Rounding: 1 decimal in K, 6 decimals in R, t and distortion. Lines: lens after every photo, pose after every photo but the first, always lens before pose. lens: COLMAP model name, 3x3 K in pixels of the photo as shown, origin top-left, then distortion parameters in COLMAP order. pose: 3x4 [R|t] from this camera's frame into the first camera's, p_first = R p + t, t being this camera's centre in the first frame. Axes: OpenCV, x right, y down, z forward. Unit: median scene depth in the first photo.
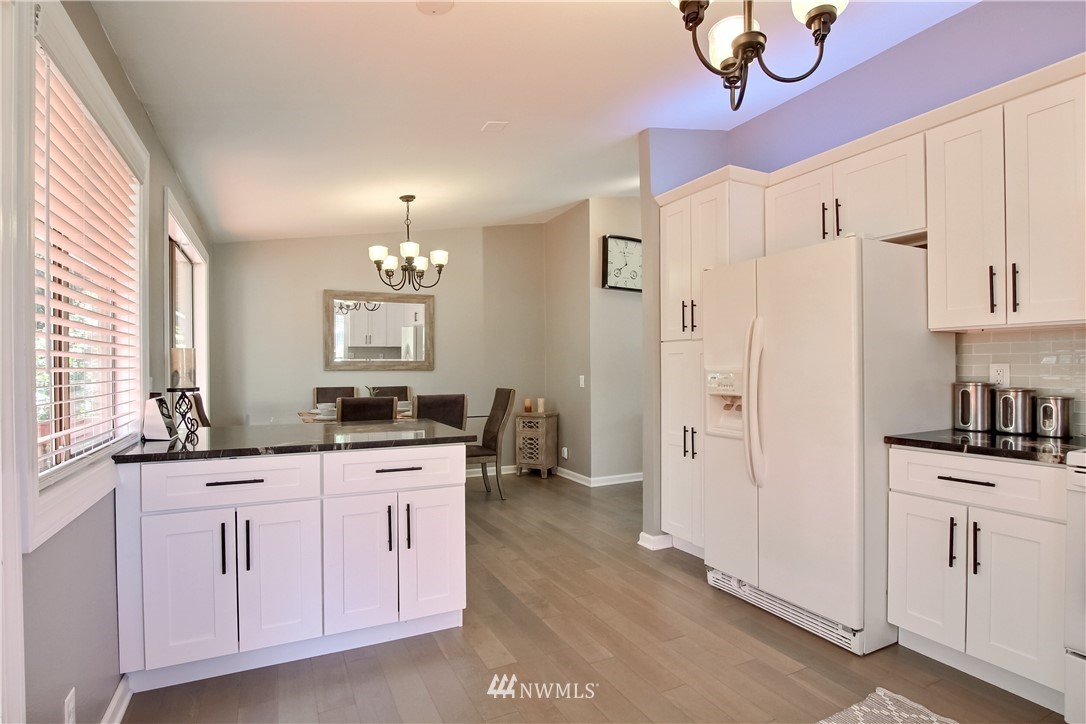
lens RADIAL K [[550.0, 0, 522.5], [0, 550.0, 370.1], [0, 0, 1]] dist [-0.029534, 0.001893]
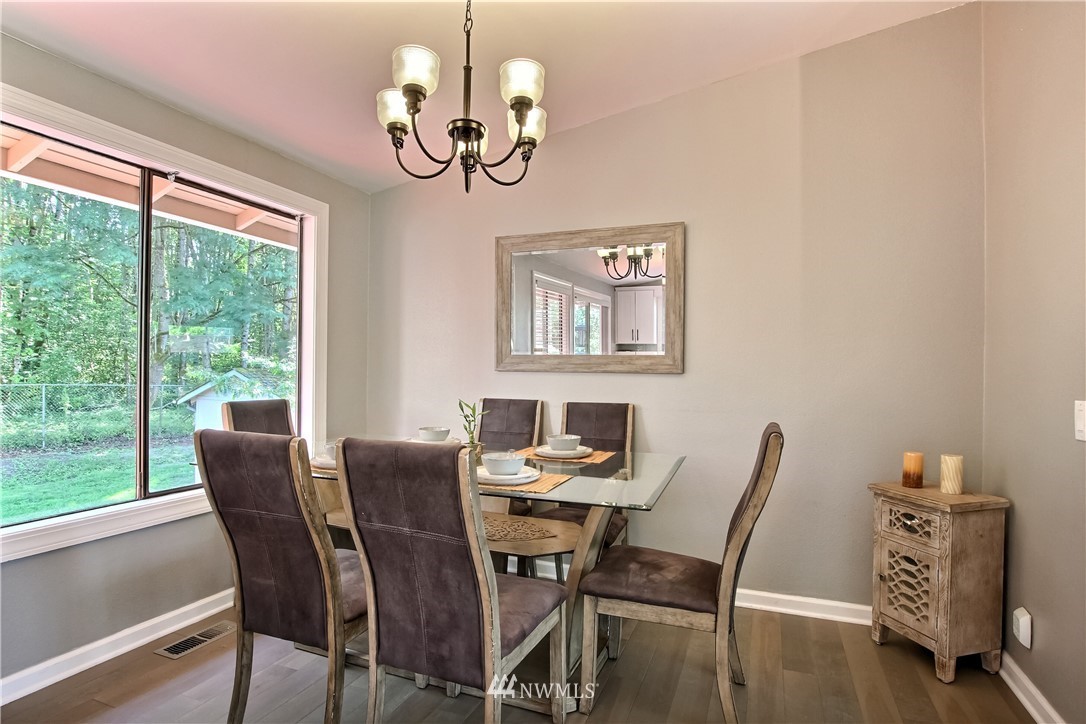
lens RADIAL K [[550.0, 0, 544.6], [0, 550.0, 370.9], [0, 0, 1]] dist [-0.029534, 0.001893]
pose [[0.696199, 0.017122, -0.717644, 0.105720], [-0.019215, 0.999802, 0.005214, -0.002660], [0.717591, 0.010159, 0.696390, 0.558917]]
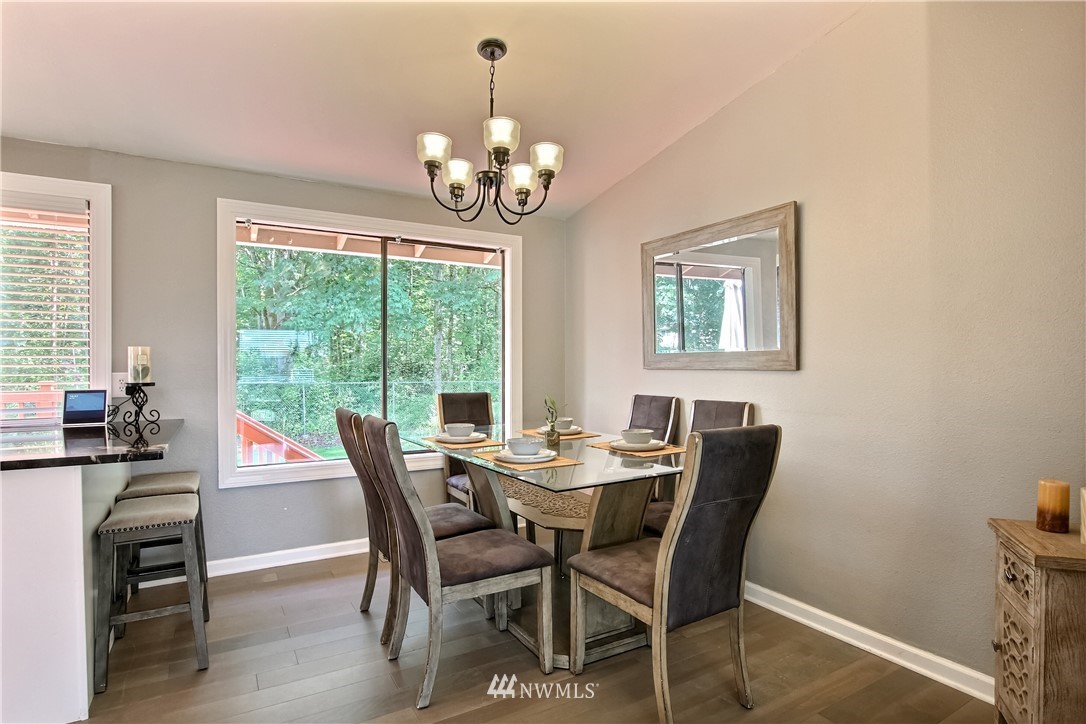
lens RADIAL K [[550.0, 0, 555.2], [0, 550.0, 372.0], [0, 0, 1]] dist [-0.029534, 0.001893]
pose [[0.125811, 0.018416, -0.991883, 0.248448], [-0.004241, 0.999829, 0.018025, -0.005920], [0.992045, 0.001939, 0.125868, 0.741702]]
